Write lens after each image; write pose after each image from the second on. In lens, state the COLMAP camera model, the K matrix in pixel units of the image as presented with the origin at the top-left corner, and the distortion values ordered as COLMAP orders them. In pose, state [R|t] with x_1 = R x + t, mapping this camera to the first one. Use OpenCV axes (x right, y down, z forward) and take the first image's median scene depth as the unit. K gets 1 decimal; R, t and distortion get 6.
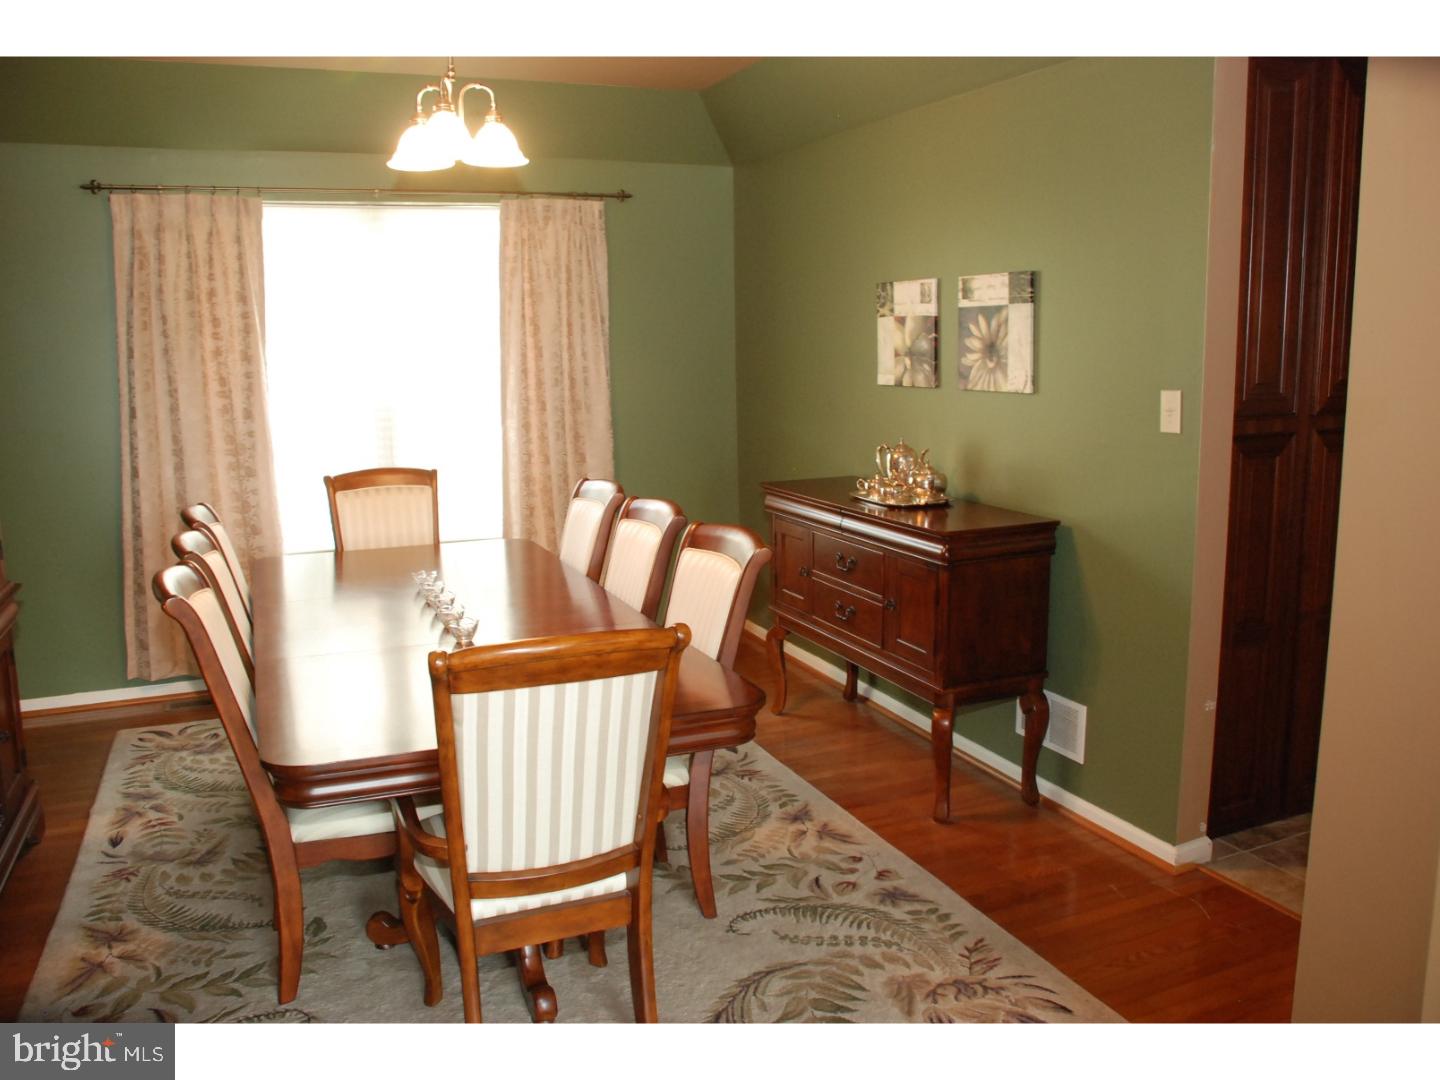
lens RADIAL K [[1139.6, 0, 720.0], [0, 1139.6, 540.0], [0, 0, 1]] dist [-0.162062, 0.124191]
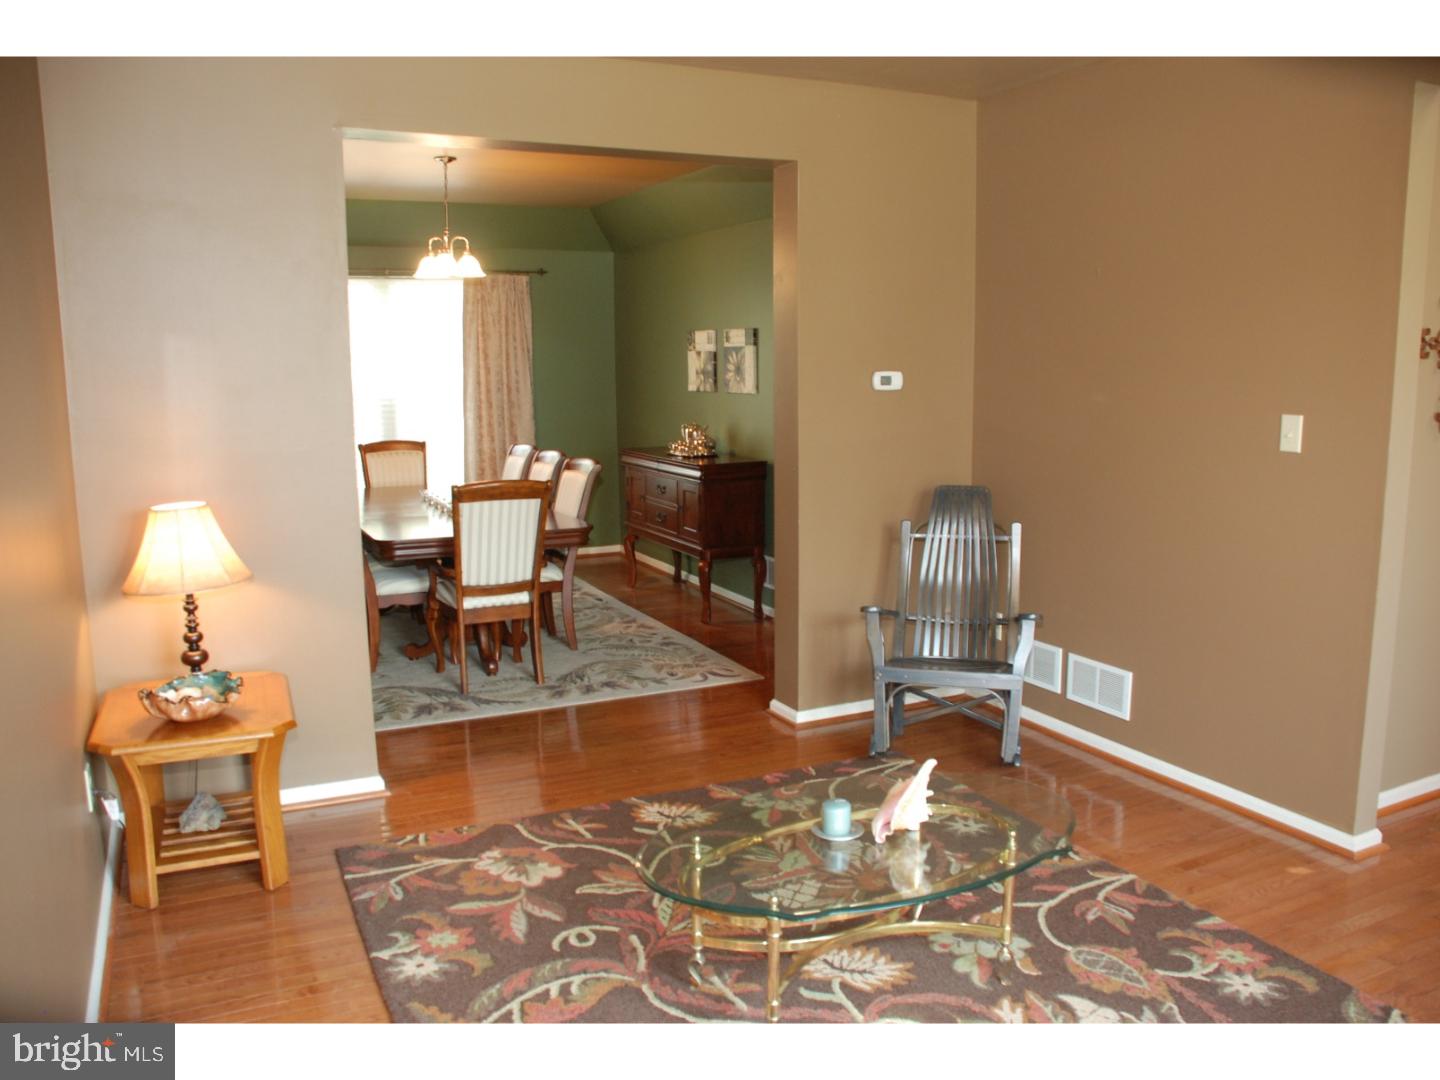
lens RADIAL K [[1139.6, 0, 720.0], [0, 1139.6, 540.0], [0, 0, 1]] dist [-0.162062, 0.124191]
pose [[0.998635, -0.000356, 0.052222, 0.103704], [0.001101, 0.999898, -0.014235, 0.118333], [-0.052212, 0.014273, 0.998534, -0.747959]]
